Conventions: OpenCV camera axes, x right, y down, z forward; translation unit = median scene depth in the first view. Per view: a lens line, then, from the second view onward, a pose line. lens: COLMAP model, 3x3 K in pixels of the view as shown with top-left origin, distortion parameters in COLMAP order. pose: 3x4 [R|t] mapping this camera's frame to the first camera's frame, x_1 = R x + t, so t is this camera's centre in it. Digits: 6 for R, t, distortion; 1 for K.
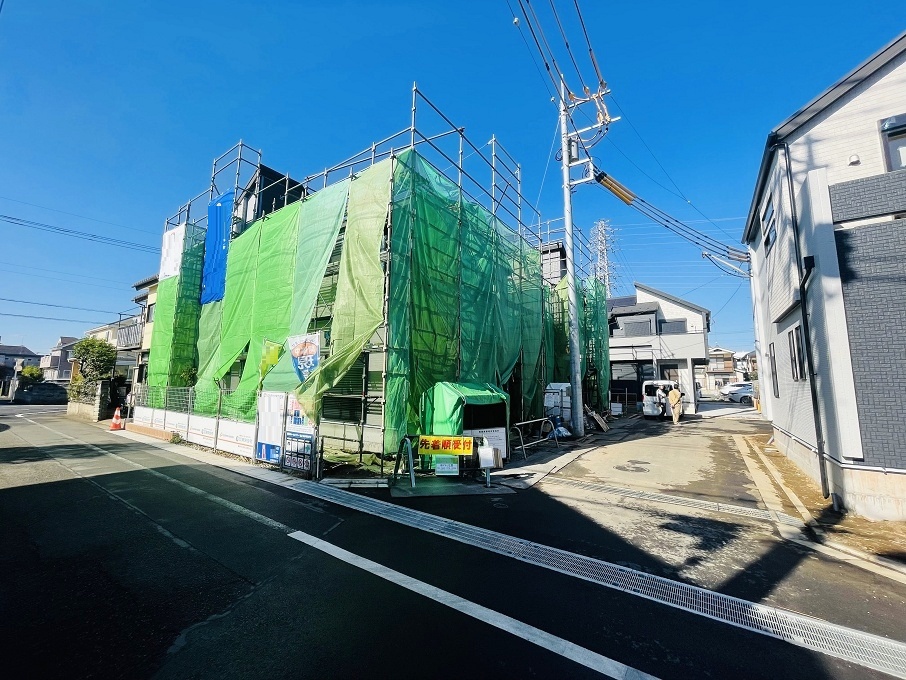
lens RADIAL K [[366.4, 0, 451.3], [0, 366.4, 335.8], [0, 0, 1]] dist [-0.005128, 0.001276]
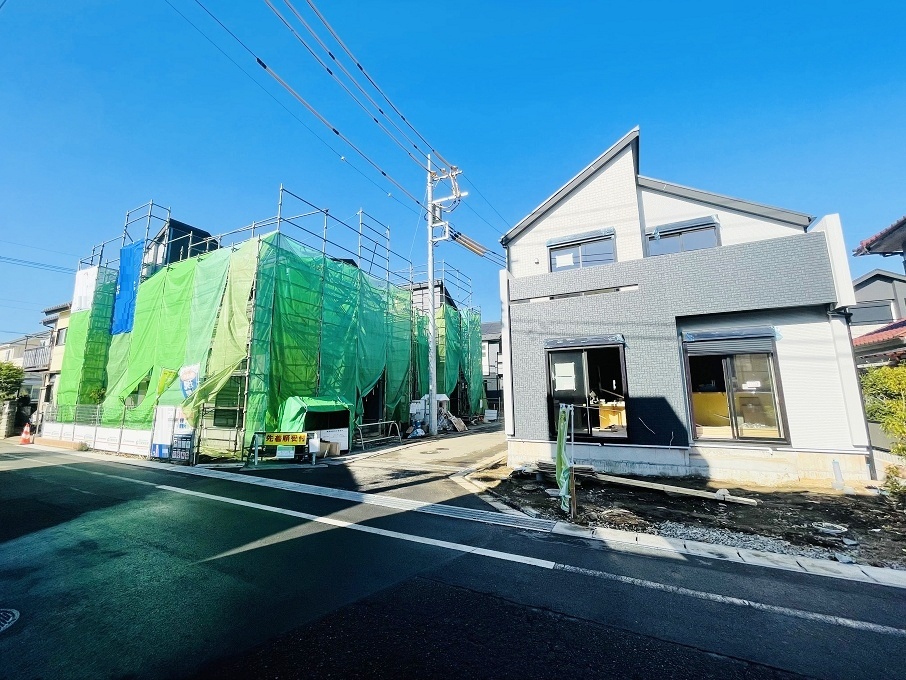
lens RADIAL K [[366.4, 0, 452.6], [0, 366.4, 335.8], [0, 0, 1]] dist [-0.005128, 0.001276]
pose [[0.990152, 0.001932, 0.139985, 0.305281], [0.002441, 0.999515, -0.031060, -0.051639], [-0.139977, 0.031096, 0.989666, -0.405784]]
